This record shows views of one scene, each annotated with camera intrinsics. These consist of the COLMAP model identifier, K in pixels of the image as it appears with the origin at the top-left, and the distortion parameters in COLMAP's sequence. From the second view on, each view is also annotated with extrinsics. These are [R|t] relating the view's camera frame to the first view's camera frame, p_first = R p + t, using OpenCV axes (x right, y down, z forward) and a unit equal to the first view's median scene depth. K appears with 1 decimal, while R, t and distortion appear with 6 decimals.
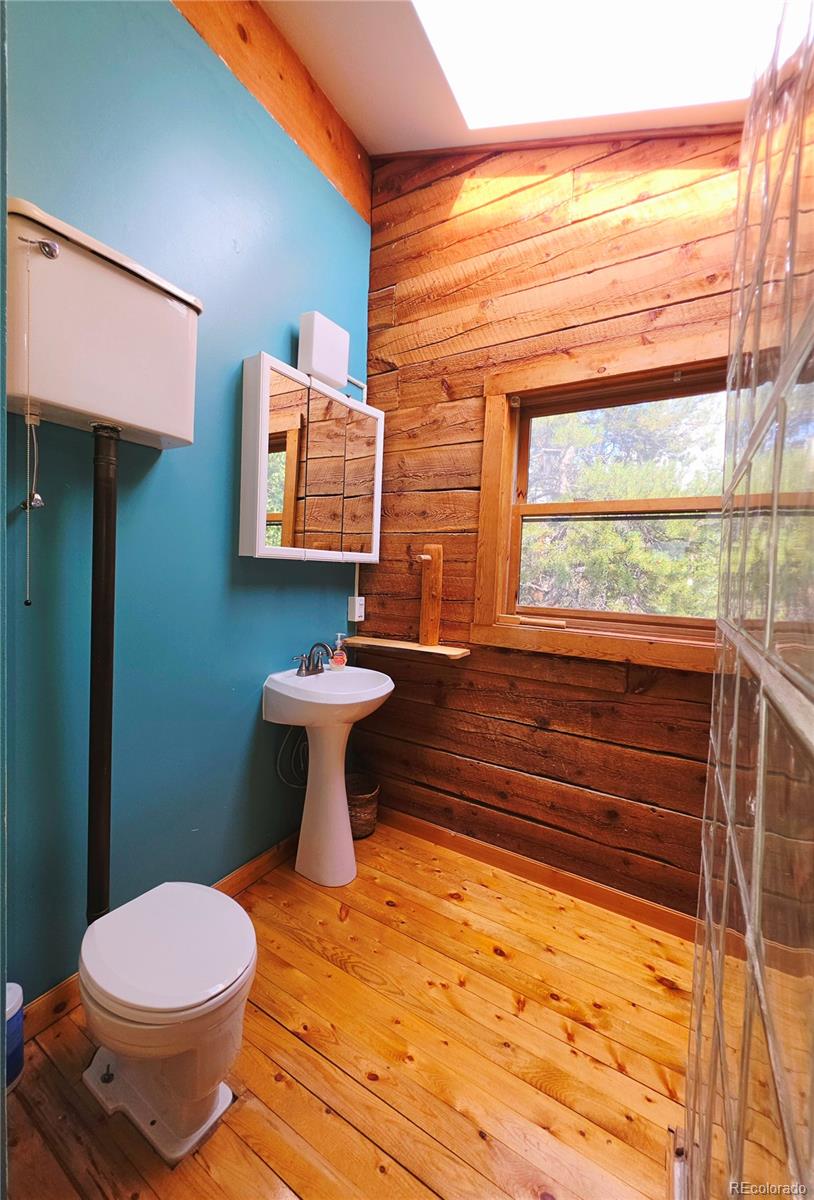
lens RADIAL K [[460.9, 0, 405.3], [0, 460.9, 595.0], [0, 0, 1]] dist [-0.002326, -0.000036]
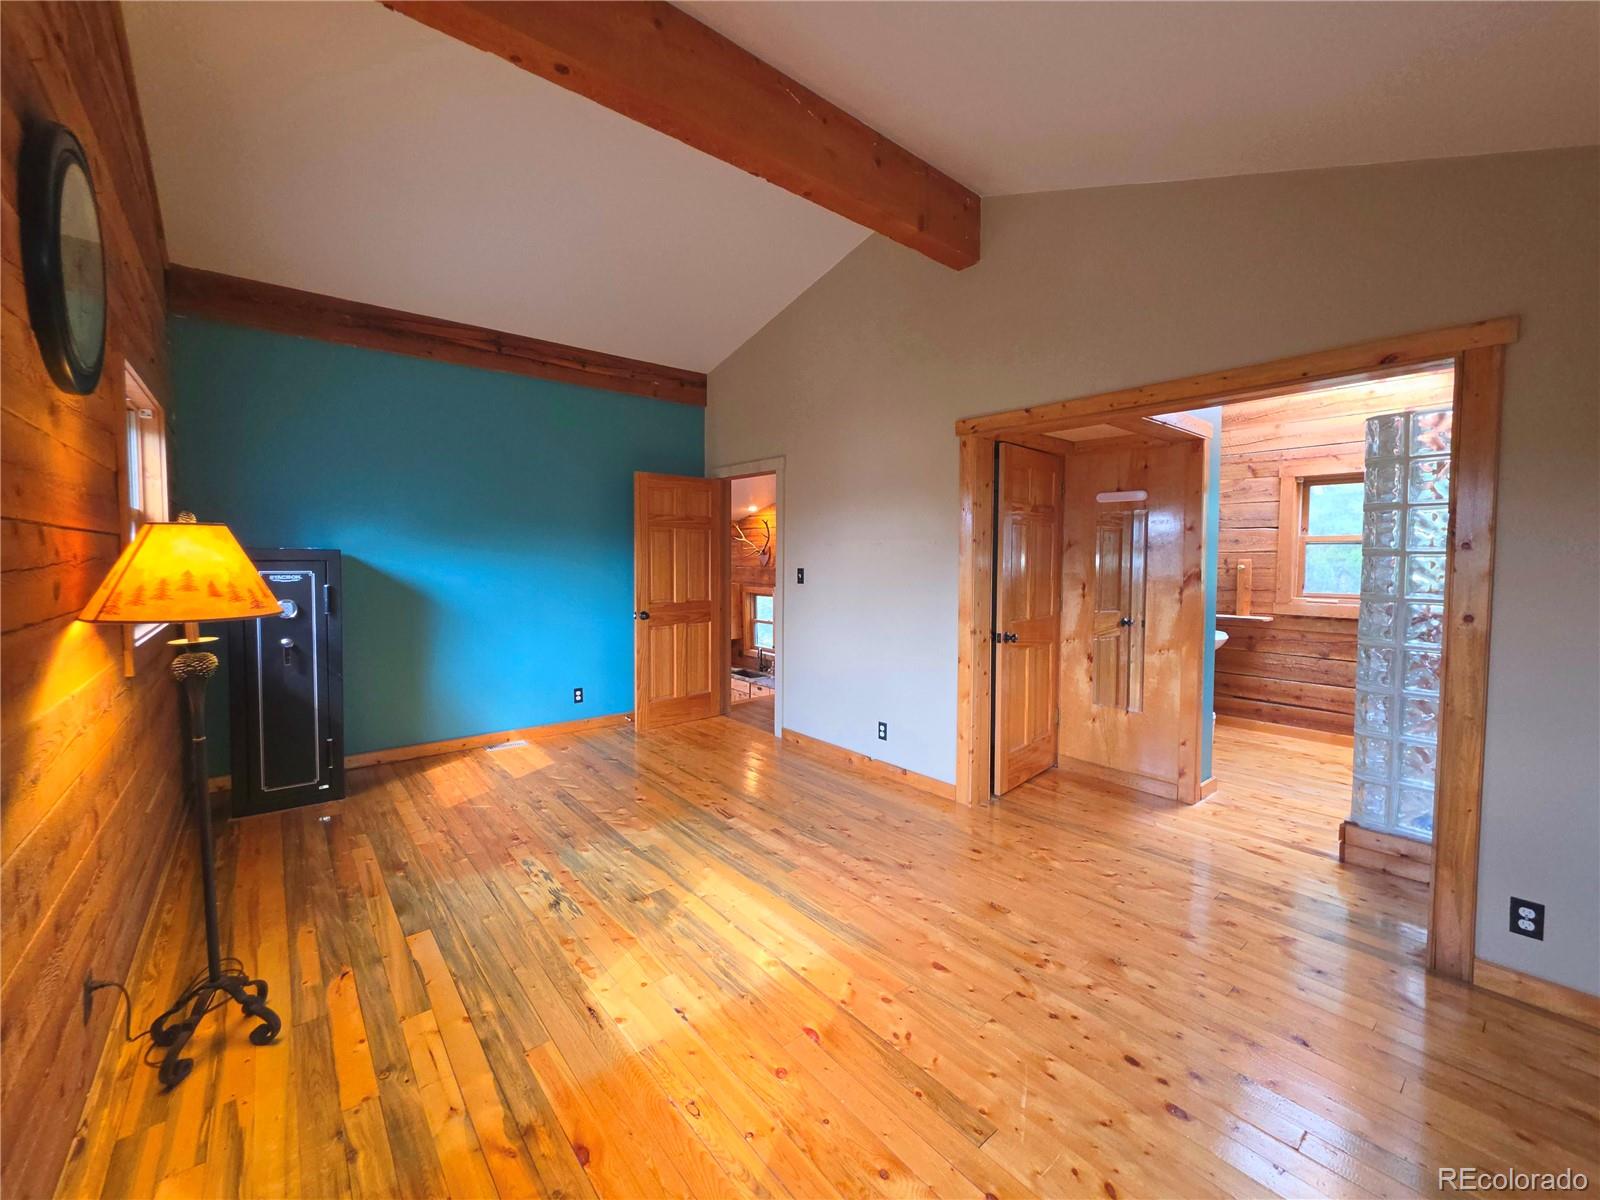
lens RADIAL K [[642.7, 0, 801.7], [0, 642.7, 586.2], [0, 0, 1]] dist [-0.006900, 0.003170]
pose [[0.945082, -0.016329, -0.326426, -0.780466], [0.010129, 0.999735, -0.020684, 0.029728], [0.326677, 0.016242, 0.944996, -1.966906]]
